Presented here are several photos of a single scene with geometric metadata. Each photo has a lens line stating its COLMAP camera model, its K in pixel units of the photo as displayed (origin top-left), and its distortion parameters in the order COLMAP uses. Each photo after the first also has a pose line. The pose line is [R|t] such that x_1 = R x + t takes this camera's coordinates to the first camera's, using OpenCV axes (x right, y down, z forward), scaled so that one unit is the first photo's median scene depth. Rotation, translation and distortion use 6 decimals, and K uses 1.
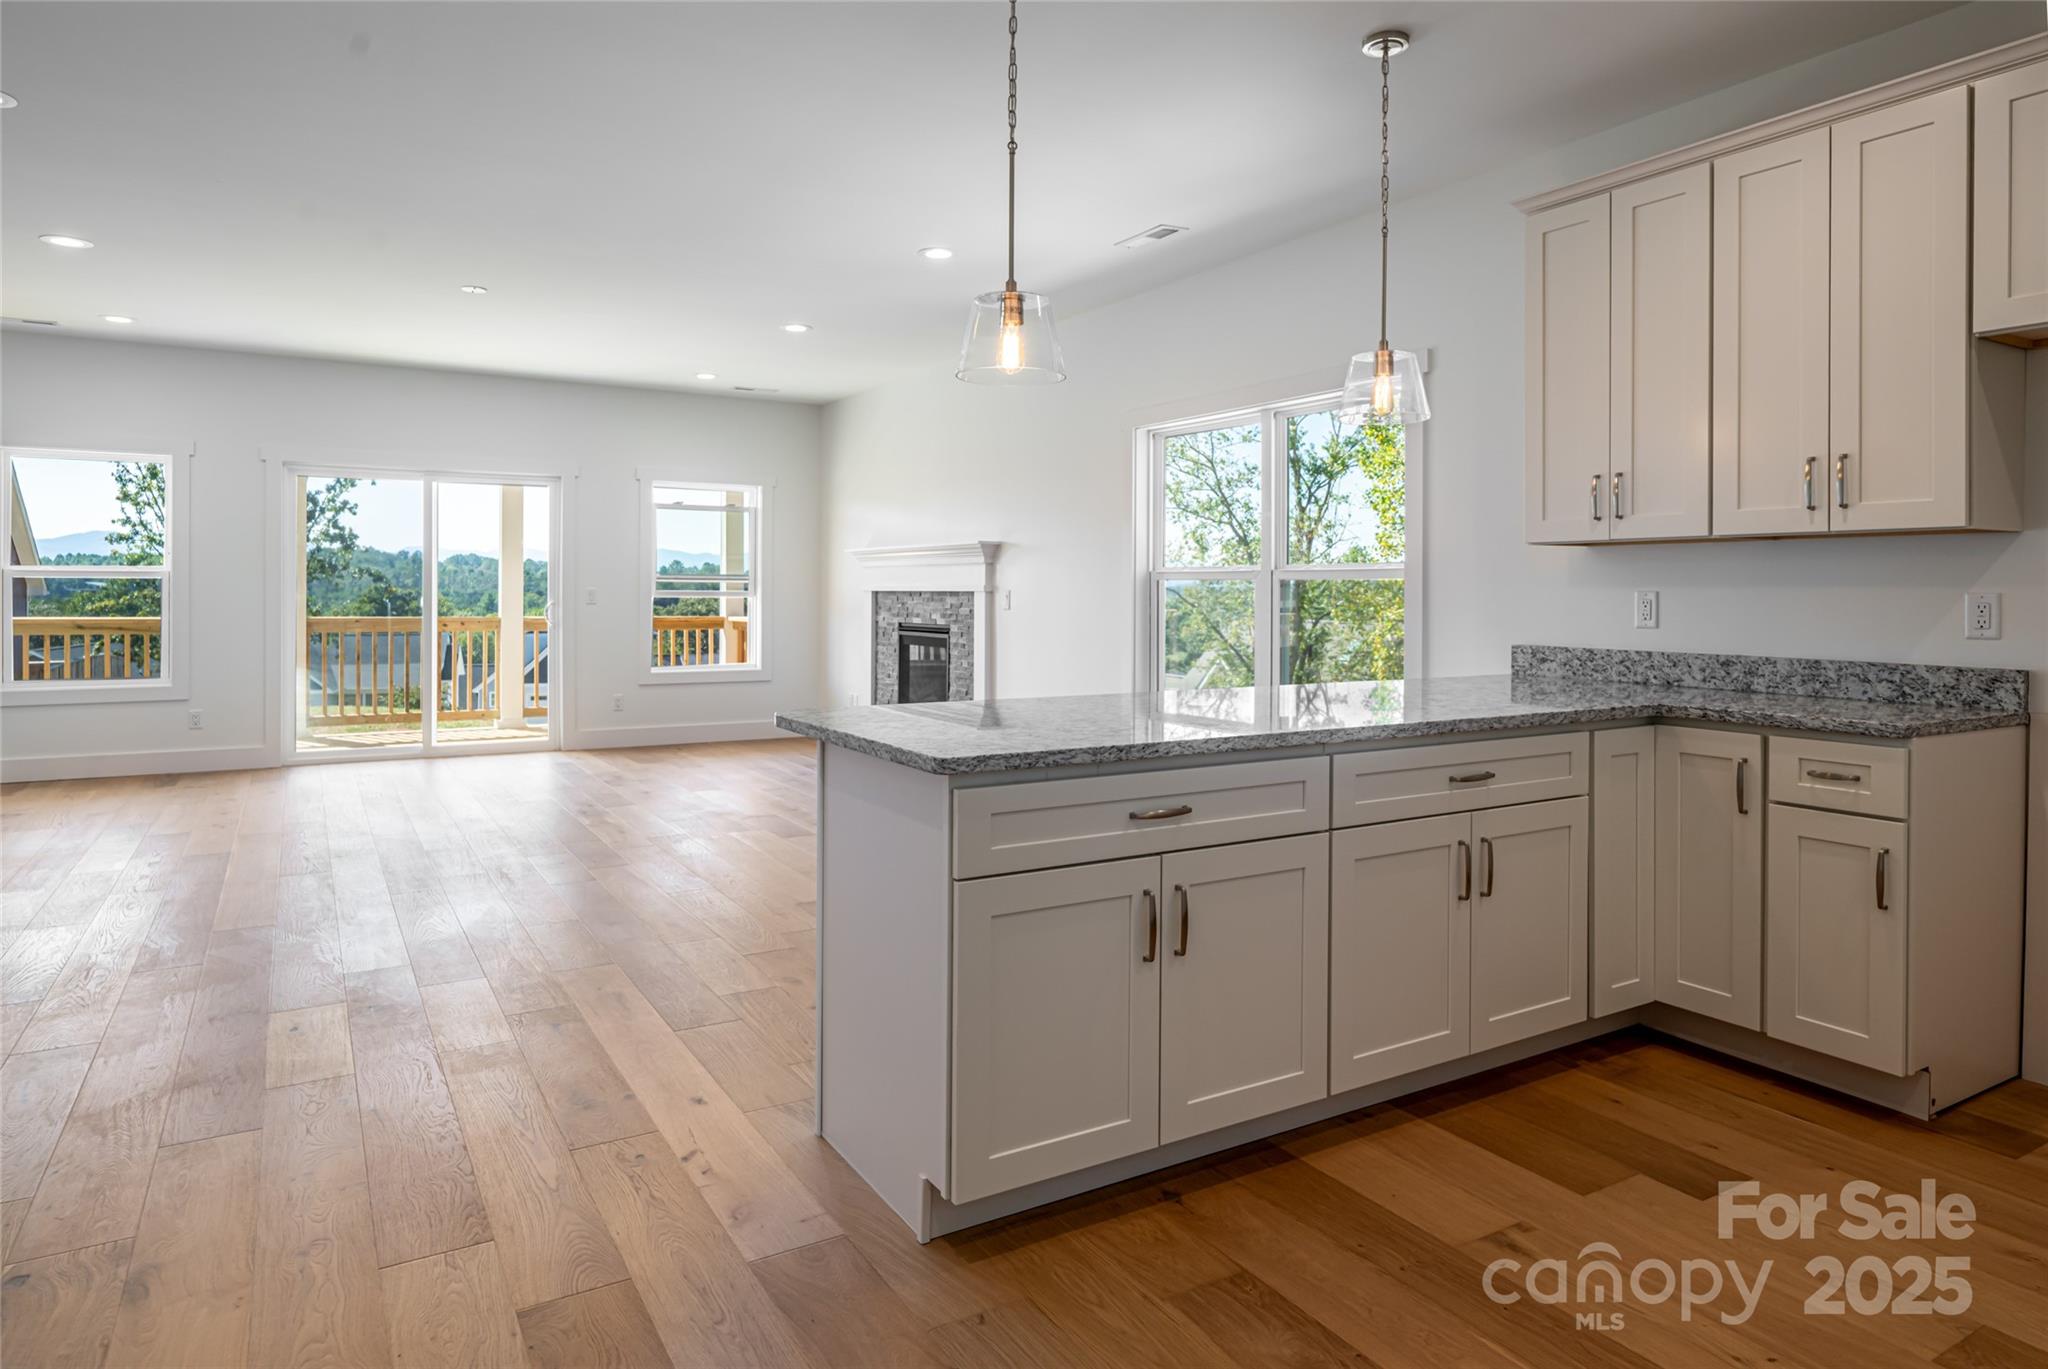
lens RADIAL K [[1182.6, 0, 1021.4], [0, 1182.6, 601.4], [0, 0, 1]] dist [-0.013506, 0.000571]
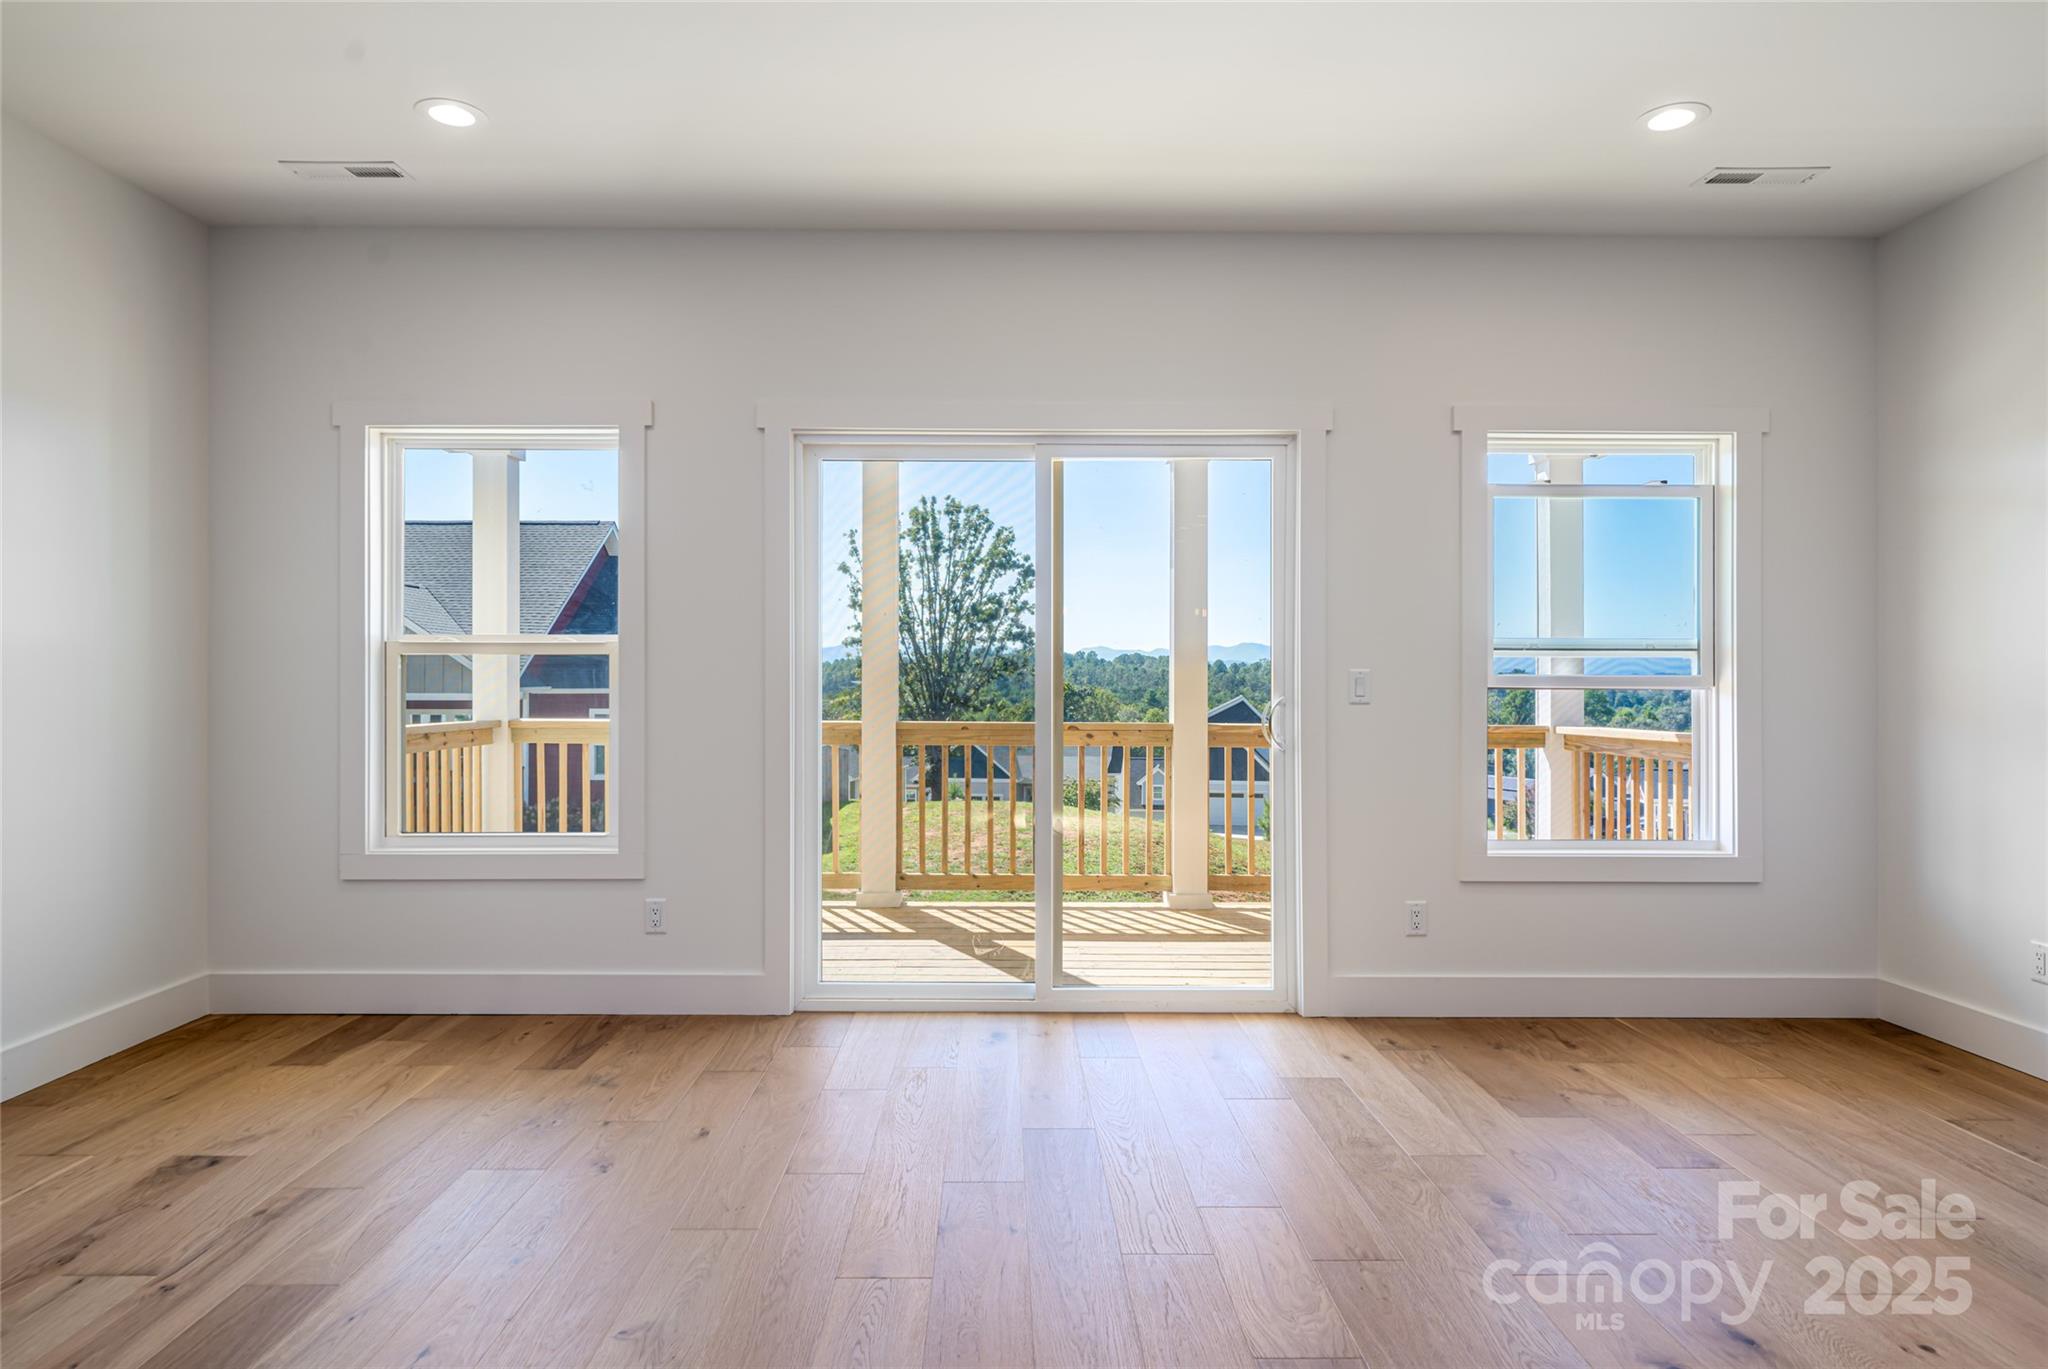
lens RADIAL K [[1207.2, 0, 1024.0], [0, 1207.2, 684.5], [0, 0, 1]] dist [0.000355, 0.000139]
pose [[0.863412, -0.004303, -0.504481, -0.251679], [-0.001097, 0.999945, -0.010406, -0.000421], [0.504498, 0.009538, 0.863360, 0.550025]]
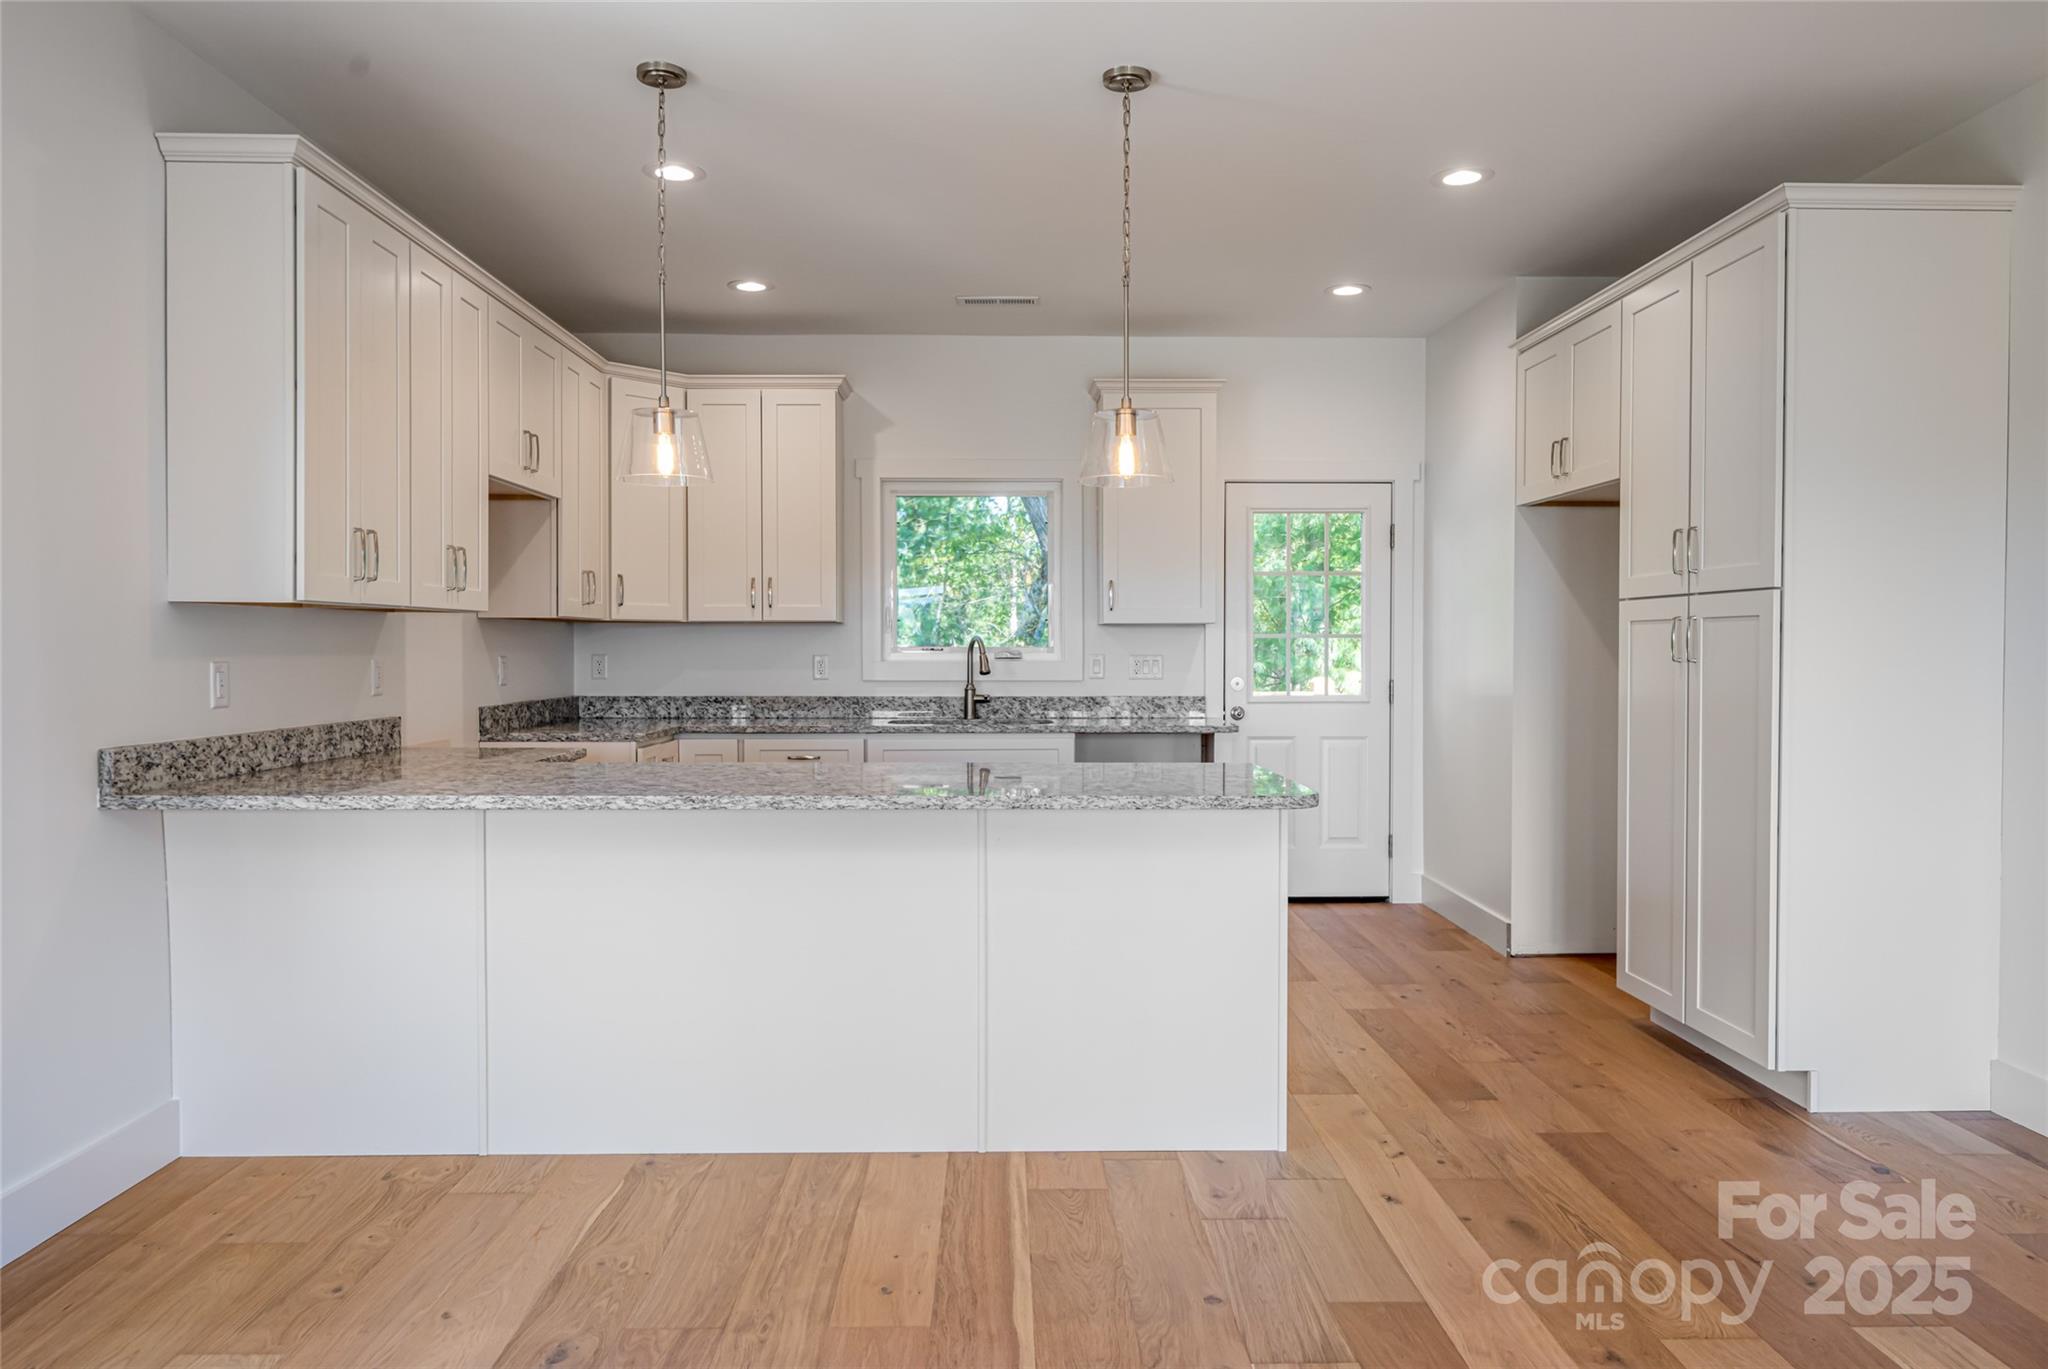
lens RADIAL K [[1352.1, 0, 1019.6], [0, 1352.1, 651.4], [0, 0, 1]] dist [0.003064, 0.000932]
pose [[-0.866169, -0.007767, 0.499690, -0.181659], [-0.000096, 0.999882, 0.015374, -0.013407], [-0.499751, 0.013269, -0.866068, 0.681829]]
